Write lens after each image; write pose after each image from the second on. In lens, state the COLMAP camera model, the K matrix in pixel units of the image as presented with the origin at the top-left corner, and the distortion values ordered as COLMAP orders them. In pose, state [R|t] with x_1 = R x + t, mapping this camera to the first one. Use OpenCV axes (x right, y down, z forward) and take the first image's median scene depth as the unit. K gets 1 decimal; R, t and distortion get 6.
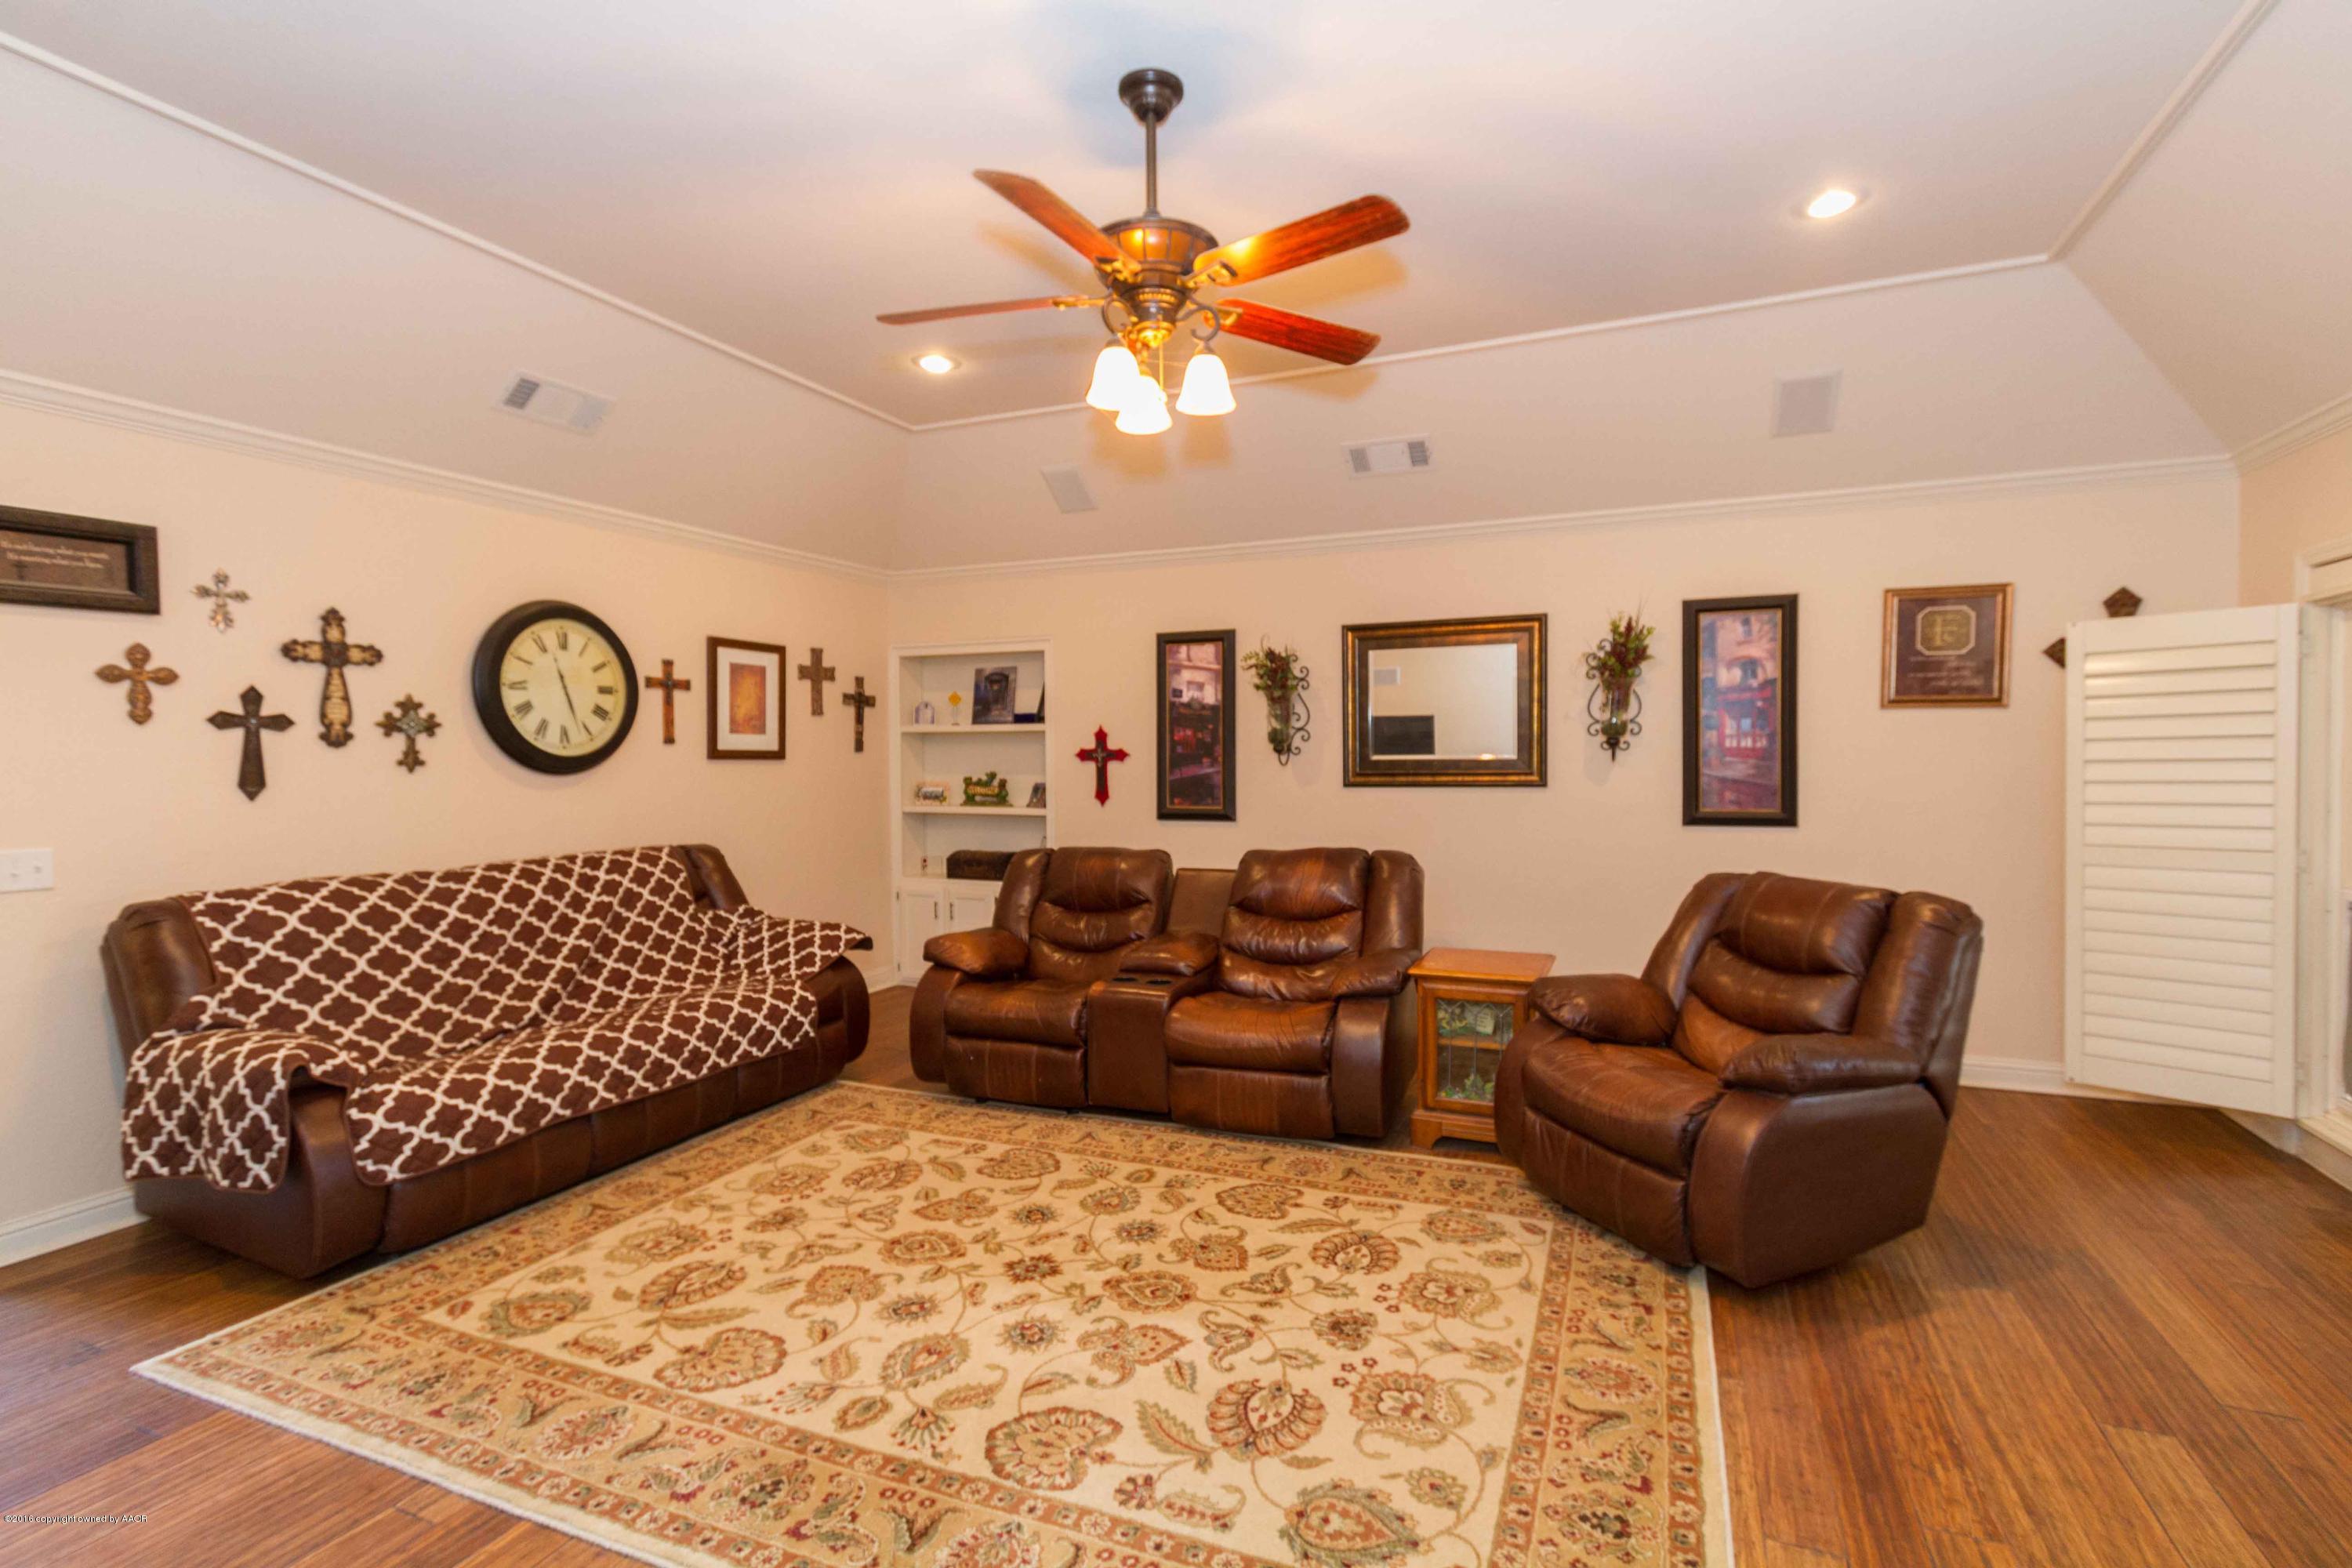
lens RADIAL K [[1072.9, 0, 1199.5], [0, 1072.9, 784.2], [0, 0, 1]] dist [0.004402, 0.000744]
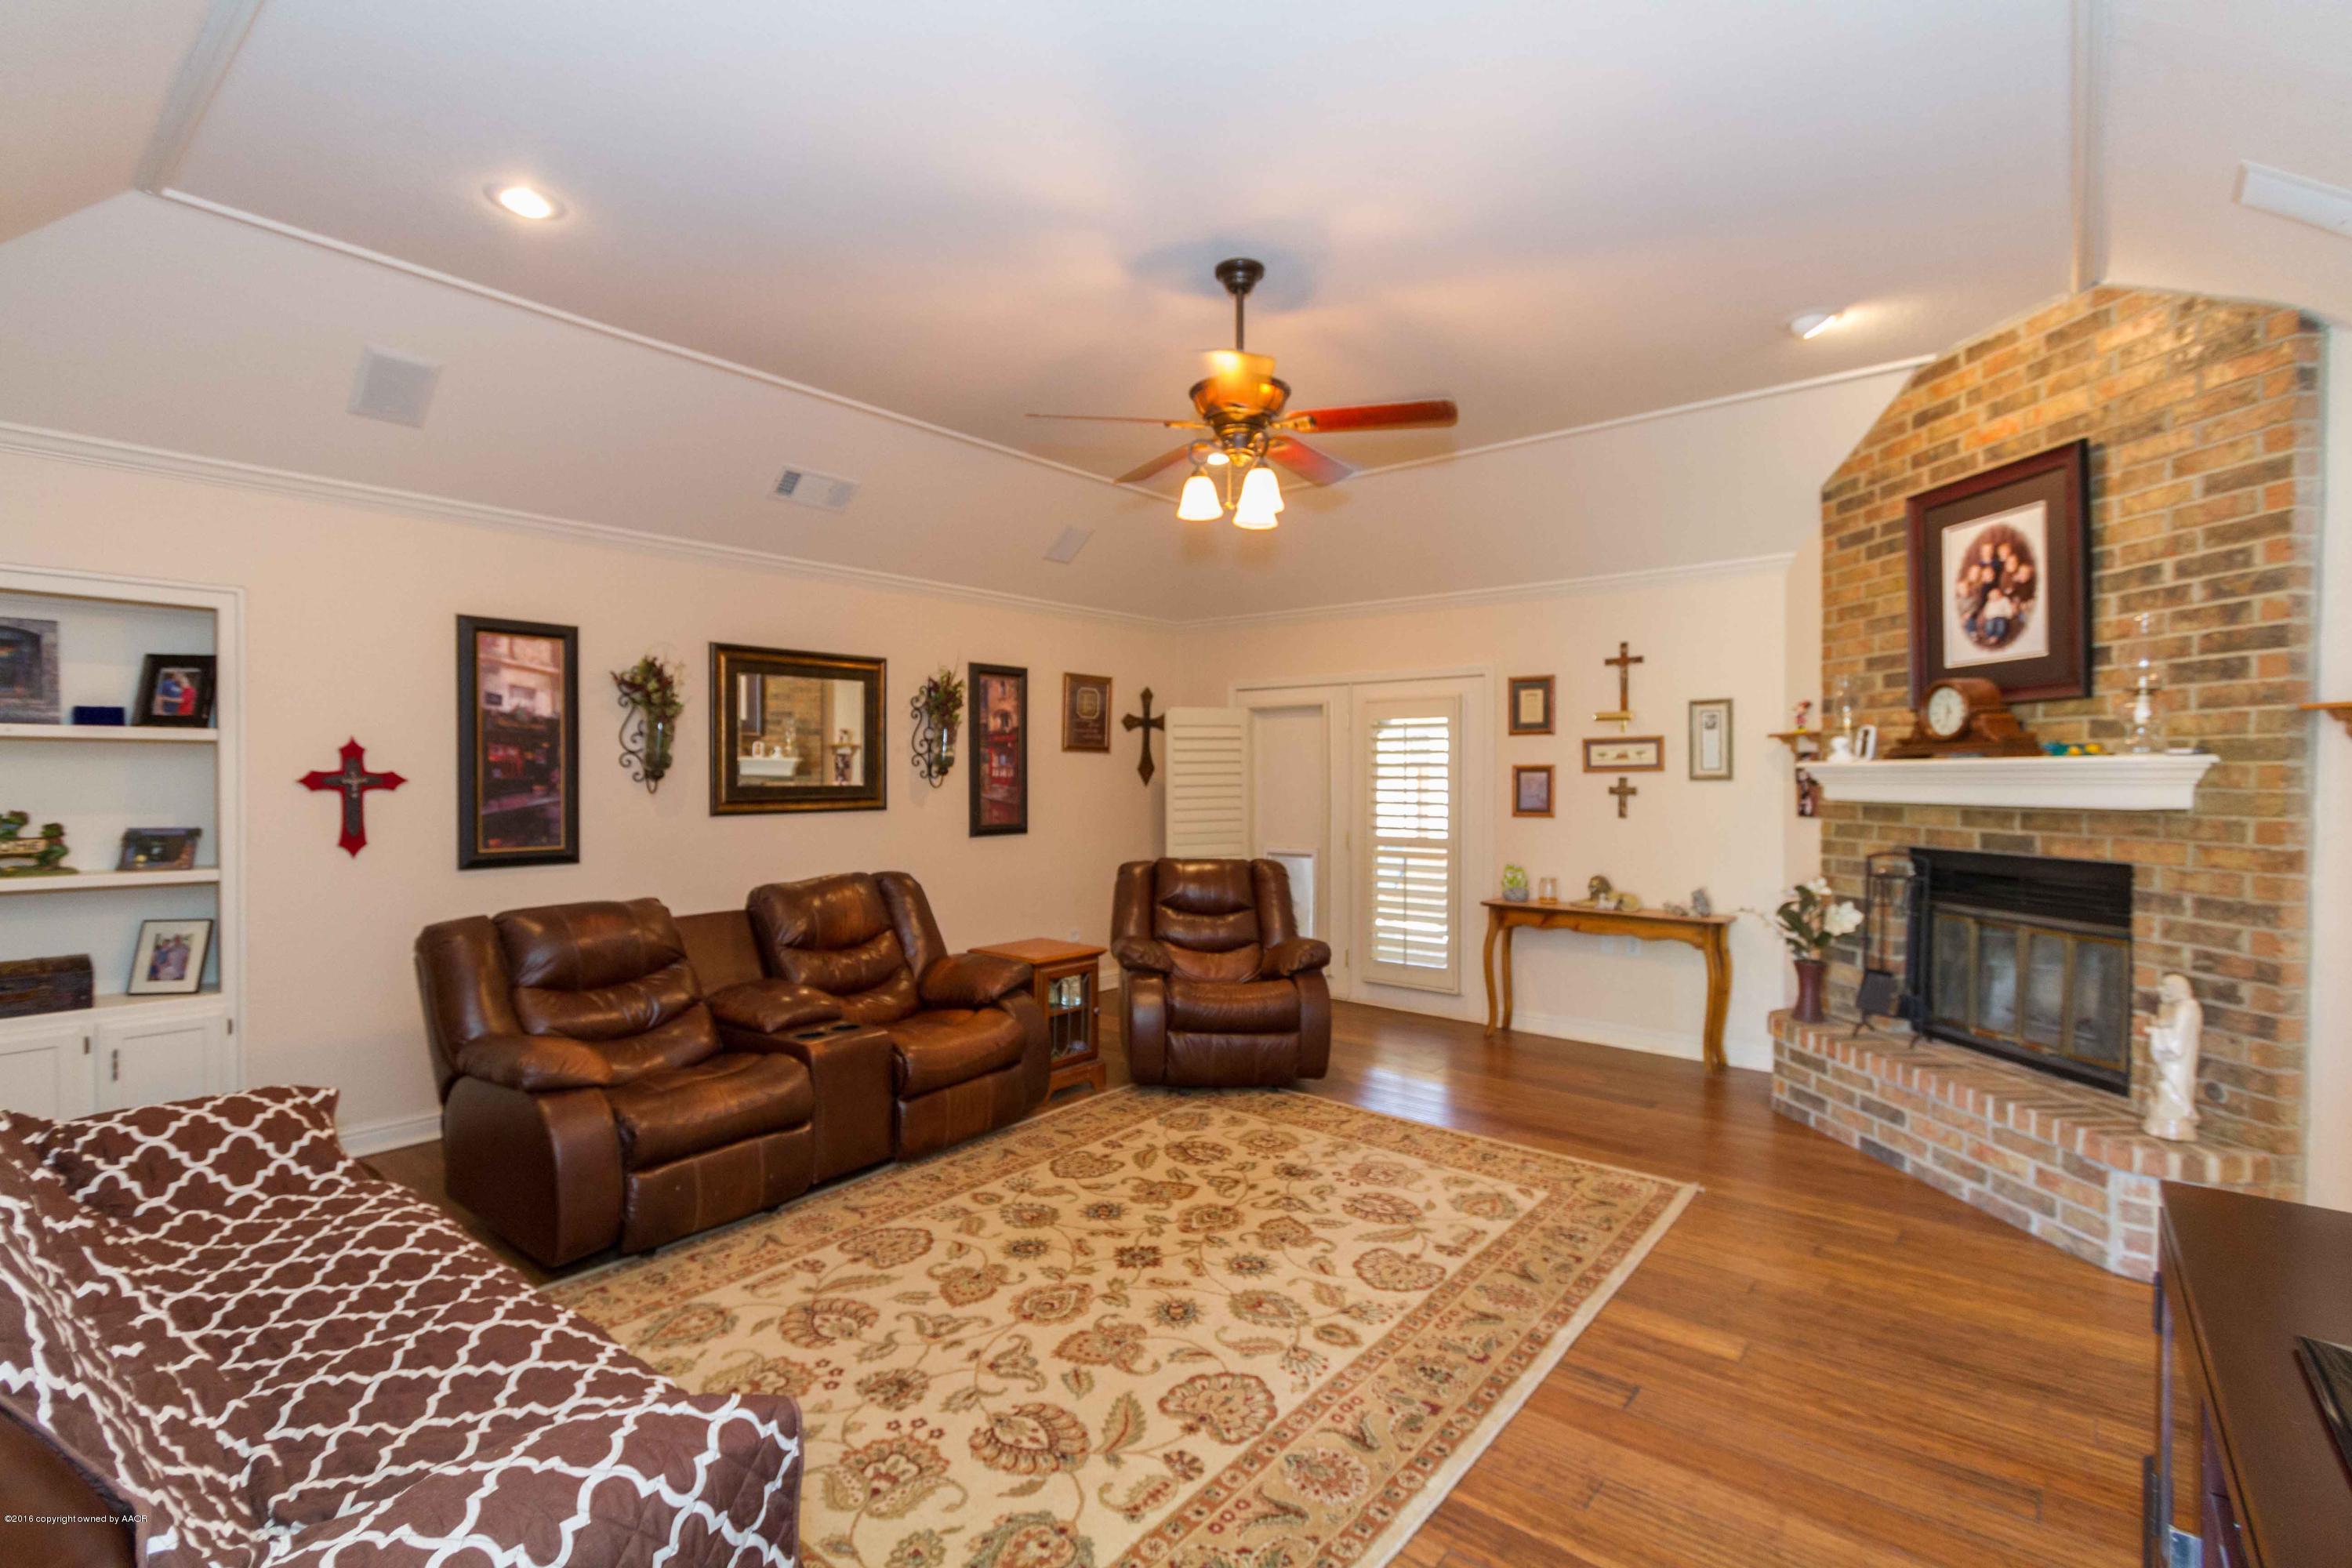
lens RADIAL K [[1072.9, 0, 1192.8], [0, 1072.9, 779.2], [0, 0, 1]] dist [0.004402, 0.000744]
pose [[0.292545, 0.004249, 0.956242, -0.902865], [0.026178, 0.999580, -0.012450, -0.009854], [-0.955893, 0.028675, 0.292311, 0.477659]]
